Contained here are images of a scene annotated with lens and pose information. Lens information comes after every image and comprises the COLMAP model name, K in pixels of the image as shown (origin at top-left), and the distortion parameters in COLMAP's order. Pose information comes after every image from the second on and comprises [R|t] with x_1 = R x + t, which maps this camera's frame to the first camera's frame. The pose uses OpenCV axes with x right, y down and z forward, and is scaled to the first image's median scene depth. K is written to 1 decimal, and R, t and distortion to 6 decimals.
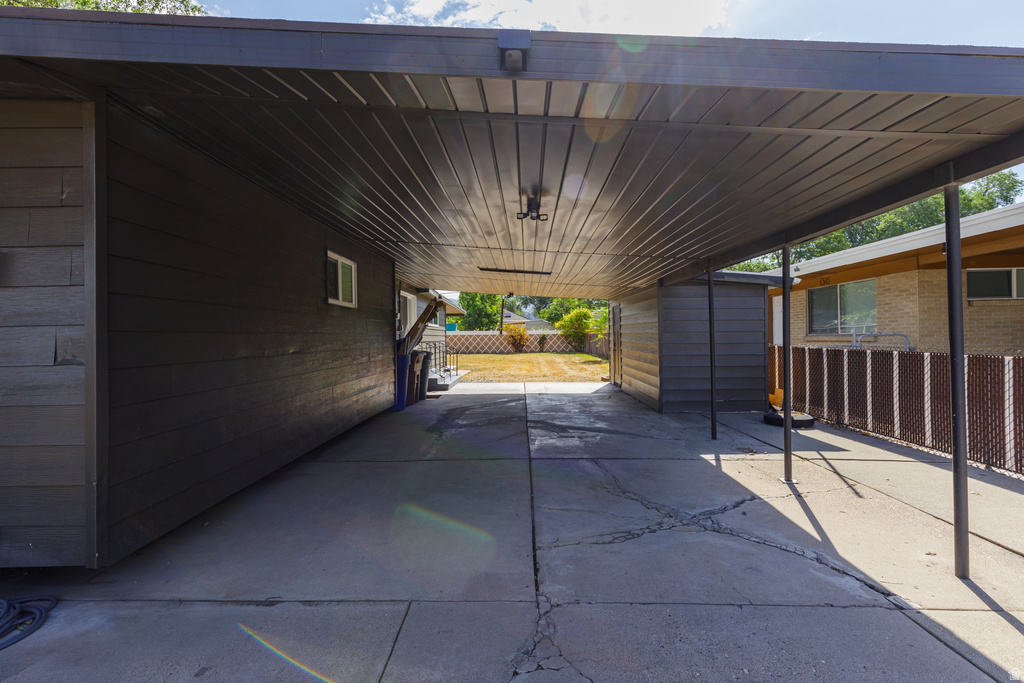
lens RADIAL K [[470.1, 0, 512.0], [0, 470.1, 341.5], [0, 0, 1]] dist [-0.002432, -0.000267]
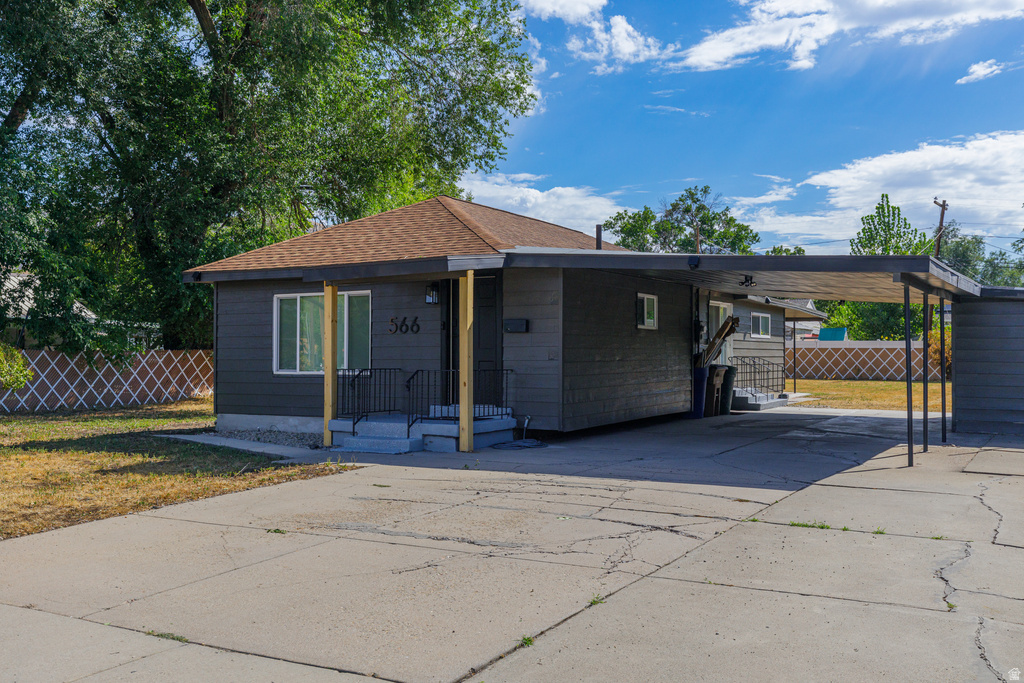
lens RADIAL K [[903.7, 0, 512.0], [0, 903.7, 341.5], [0, 0, 1]] dist [0.002477, 0.002197]
pose [[0.875312, 0.007101, -0.483506, 0.377292], [-0.015960, 0.999772, -0.014210, 0.004693], [0.483295, 0.020155, 0.875226, -0.992785]]
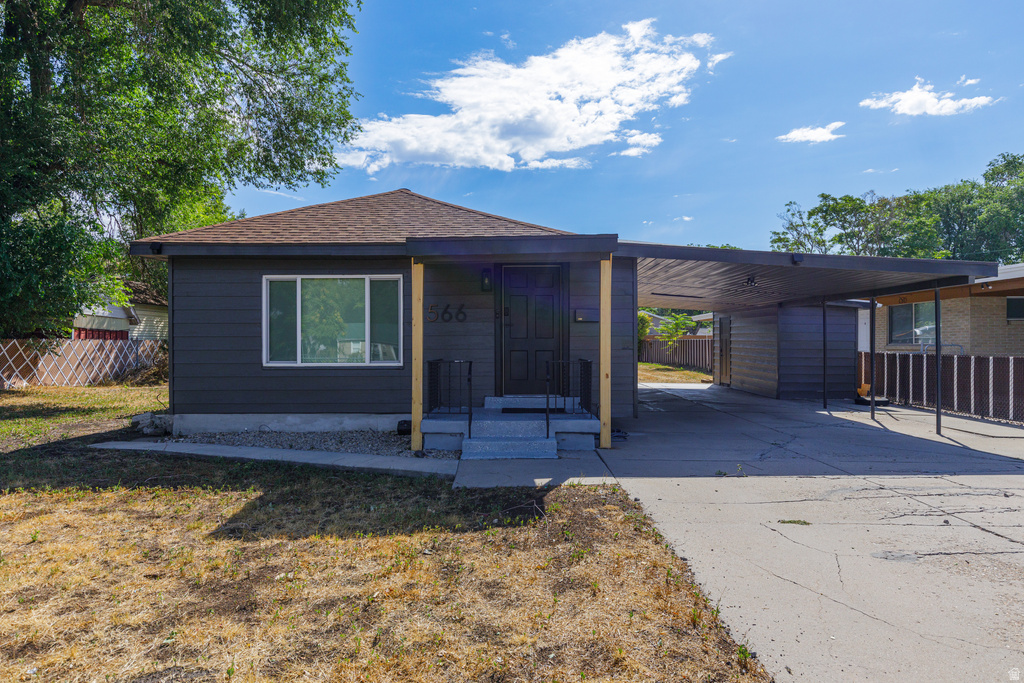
lens RADIAL K [[593.1, 0, 512.0], [0, 593.1, 341.5], [0, 0, 1]] dist [-0.004380, 0.000322]
pose [[0.999830, 0.014881, -0.010867, -0.414963], [-0.015002, 0.999825, -0.011132, 0.012878], [0.010699, 0.011293, 0.999879, -0.689825]]
